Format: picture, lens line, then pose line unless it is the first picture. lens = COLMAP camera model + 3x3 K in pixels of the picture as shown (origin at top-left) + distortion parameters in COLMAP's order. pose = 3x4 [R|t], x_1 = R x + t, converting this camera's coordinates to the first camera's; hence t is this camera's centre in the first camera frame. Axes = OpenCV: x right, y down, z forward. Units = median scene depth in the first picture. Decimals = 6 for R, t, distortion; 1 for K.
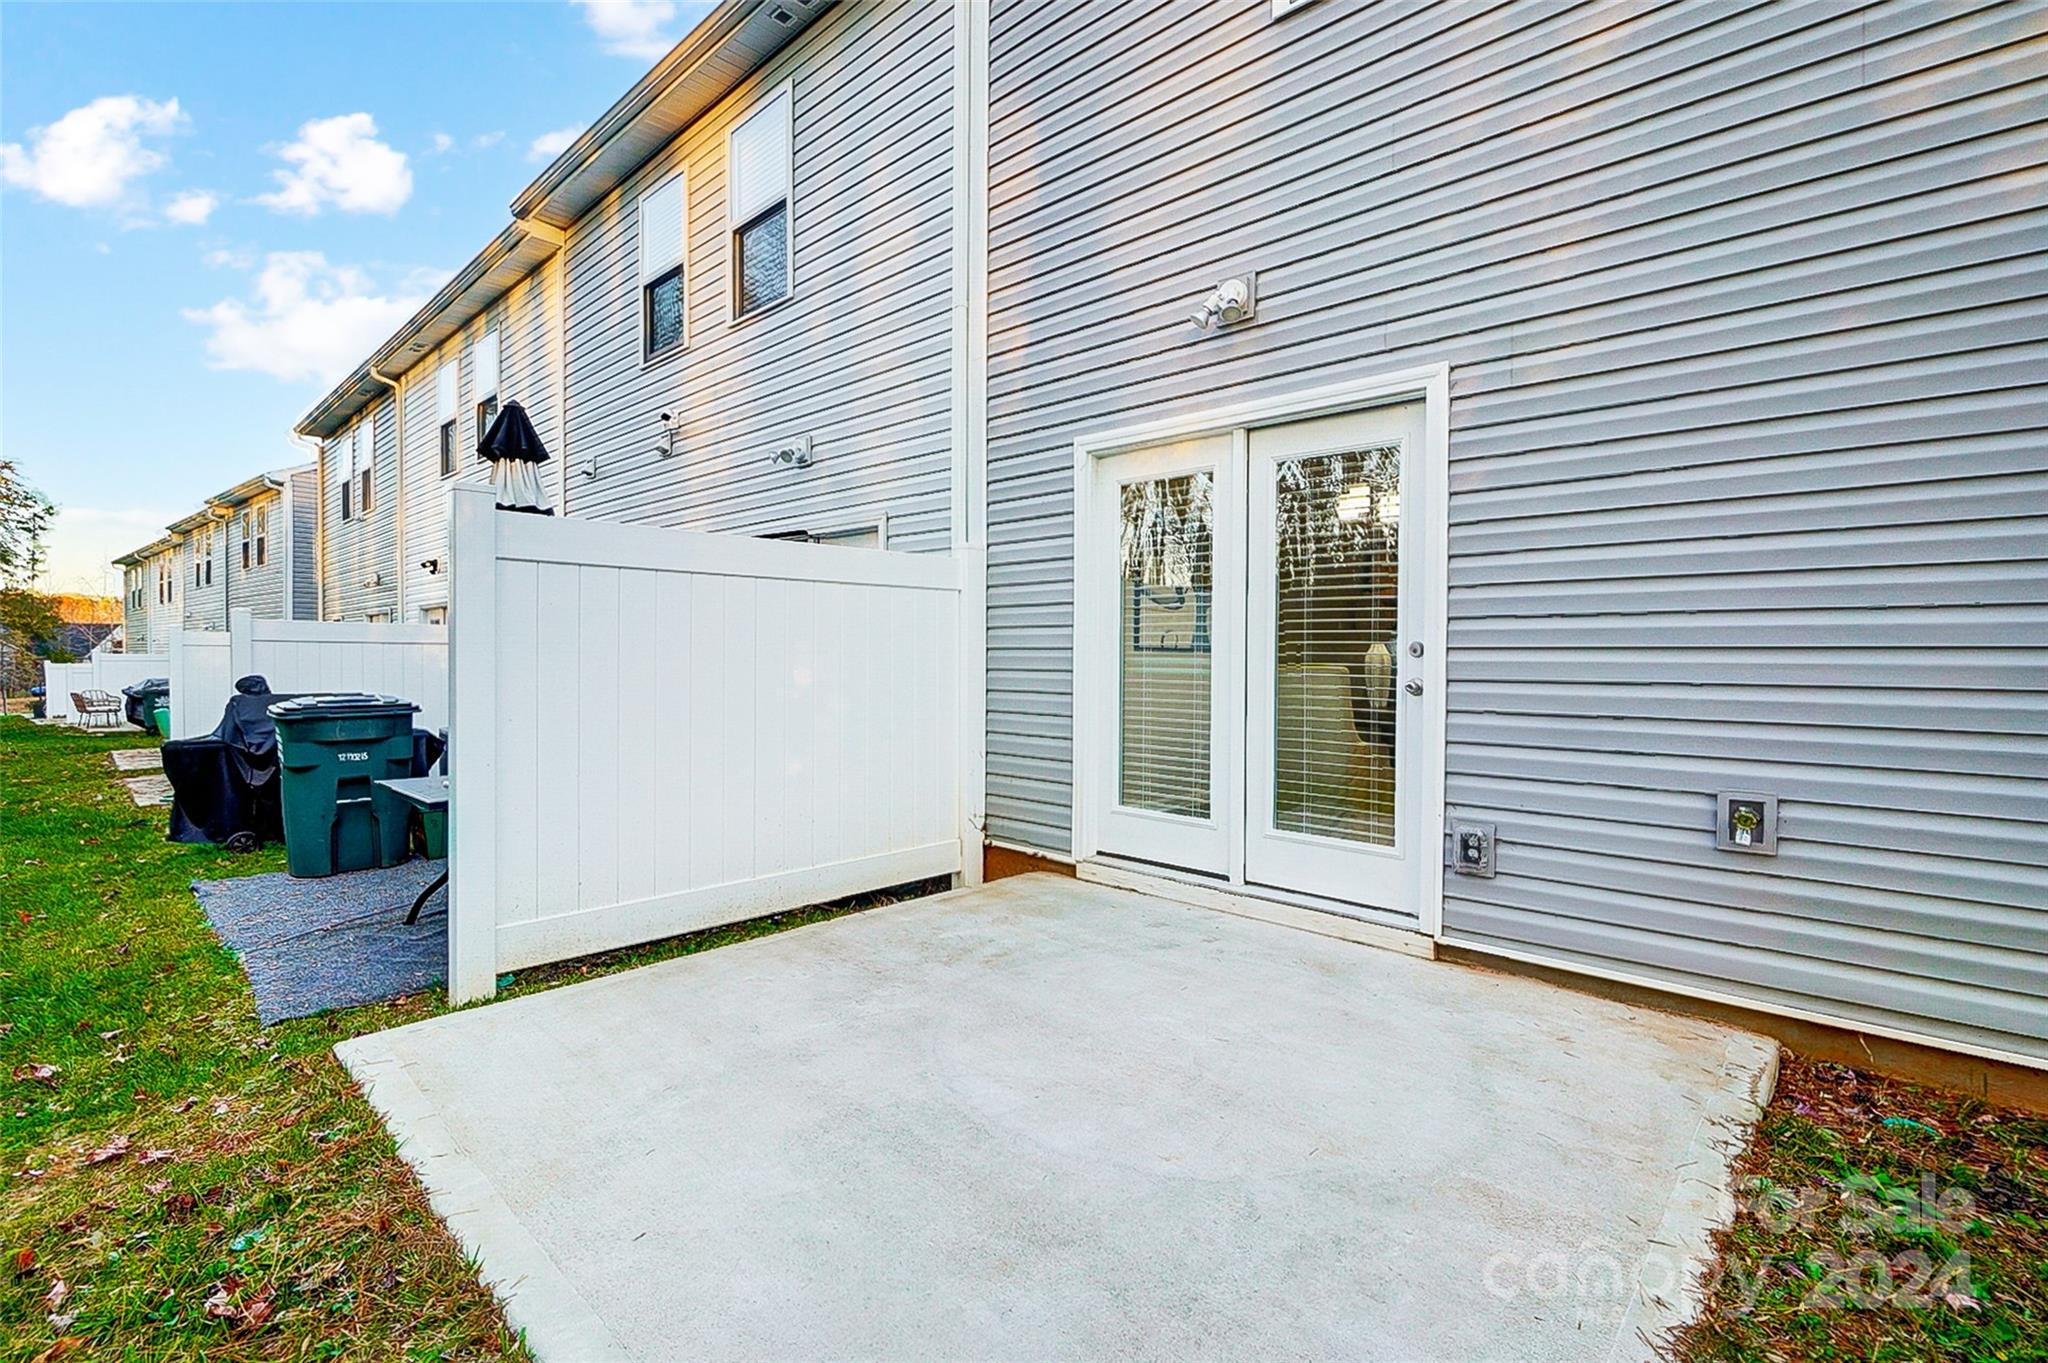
lens RADIAL K [[912.5, 0, 1029.2], [0, 912.5, 664.2], [0, 0, 1]] dist [0.001935, -0.004743]
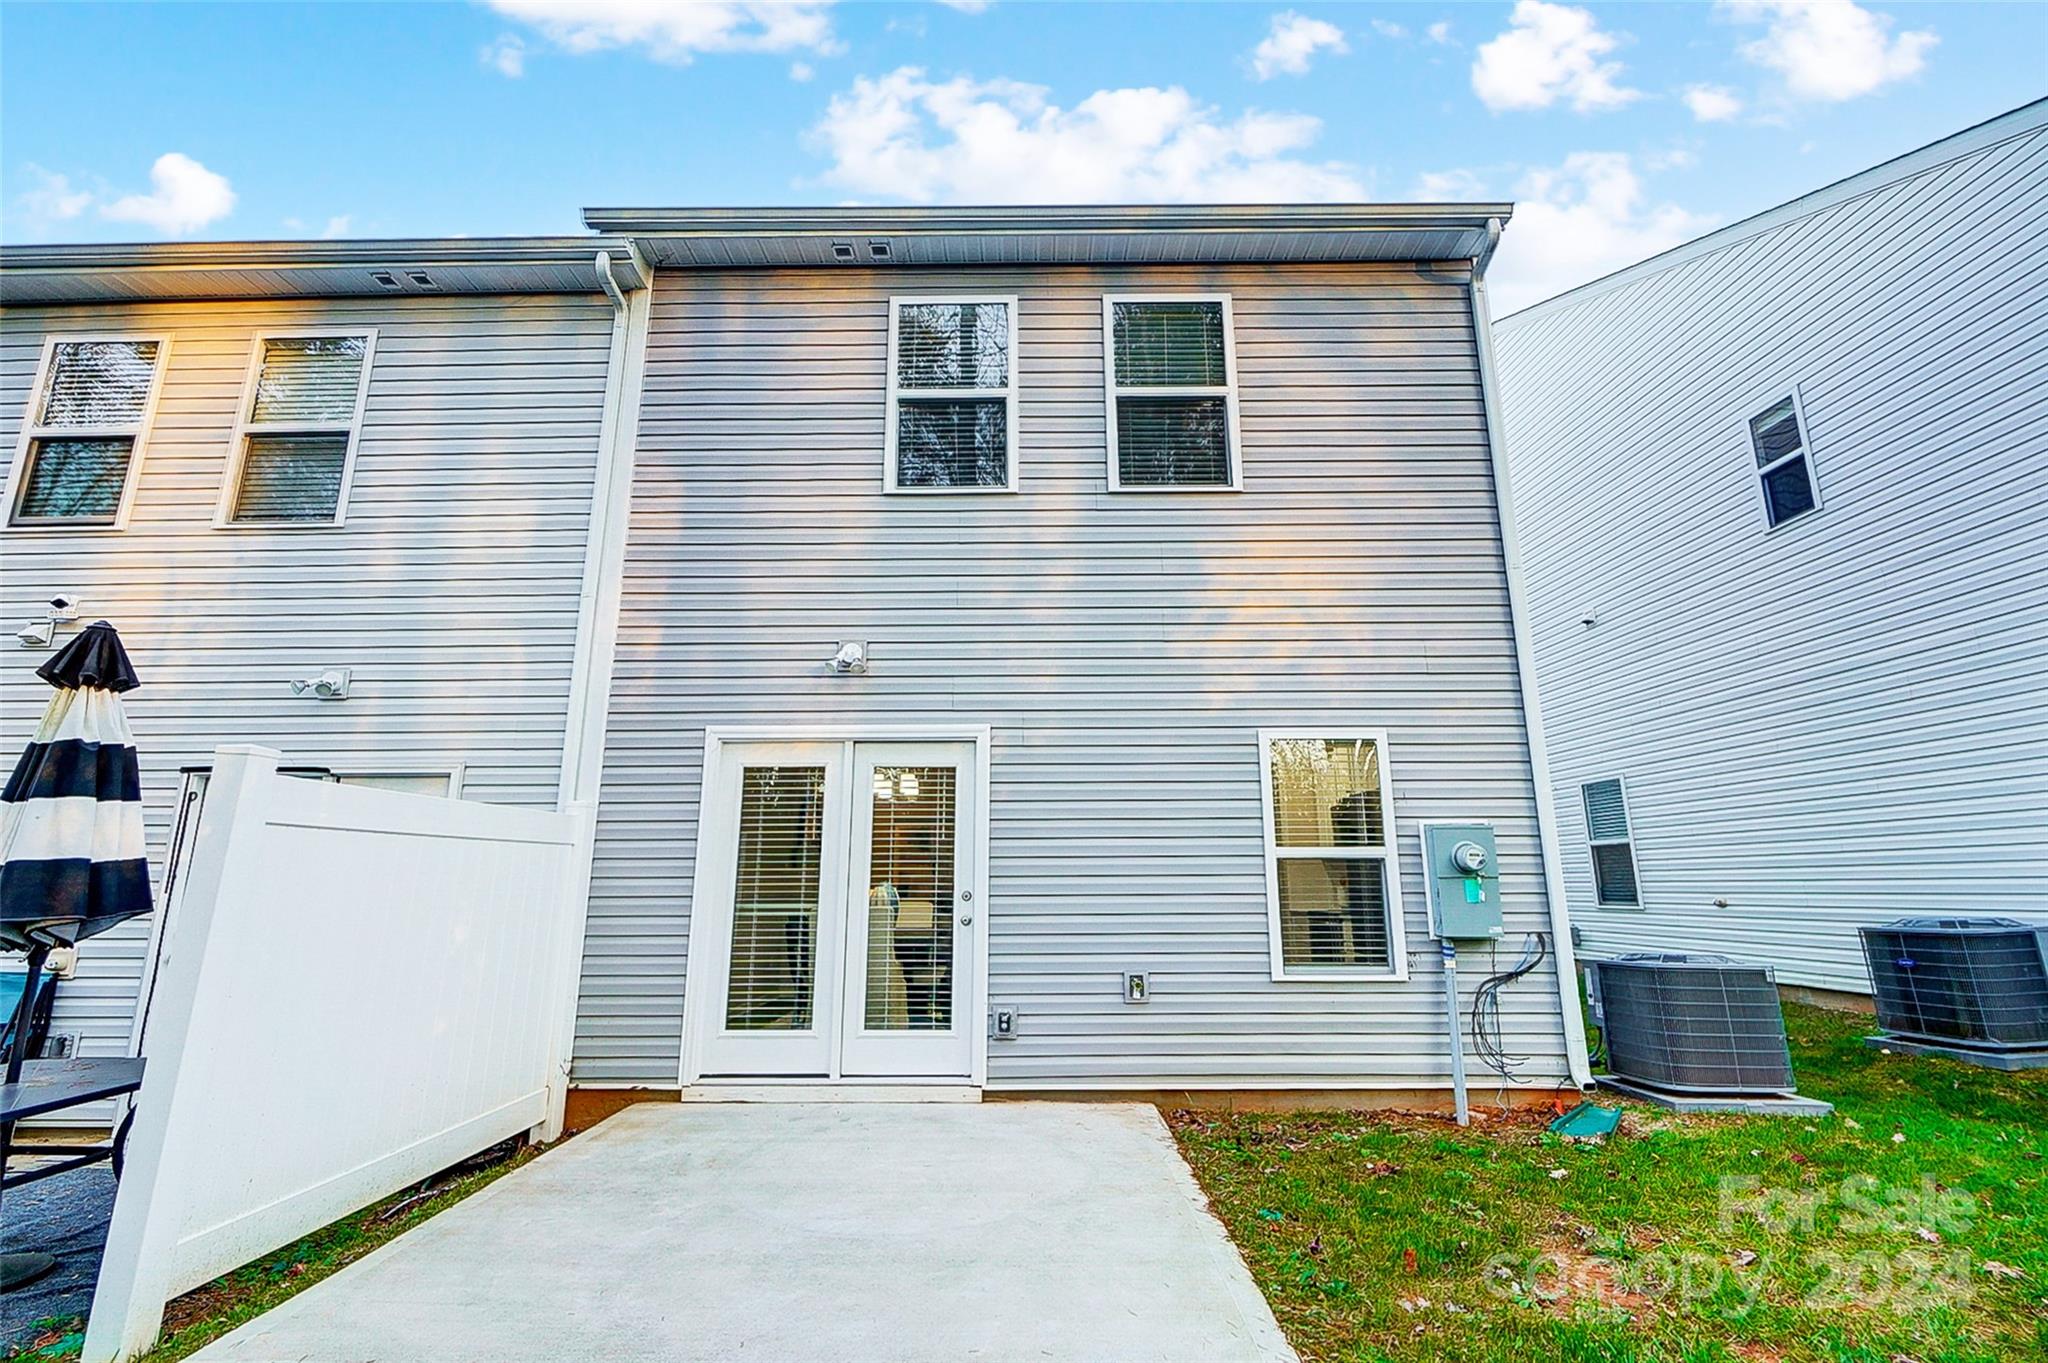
lens RADIAL K [[936.0, 0, 994.4], [0, 936.0, 658.3], [0, 0, 1]] dist [-0.012702, 0.000137]
pose [[0.737596, 0.141628, 0.660222, -0.592201], [0.018784, 0.973074, -0.229725, -0.038326], [-0.674980, 0.181846, 0.715076, -0.241135]]
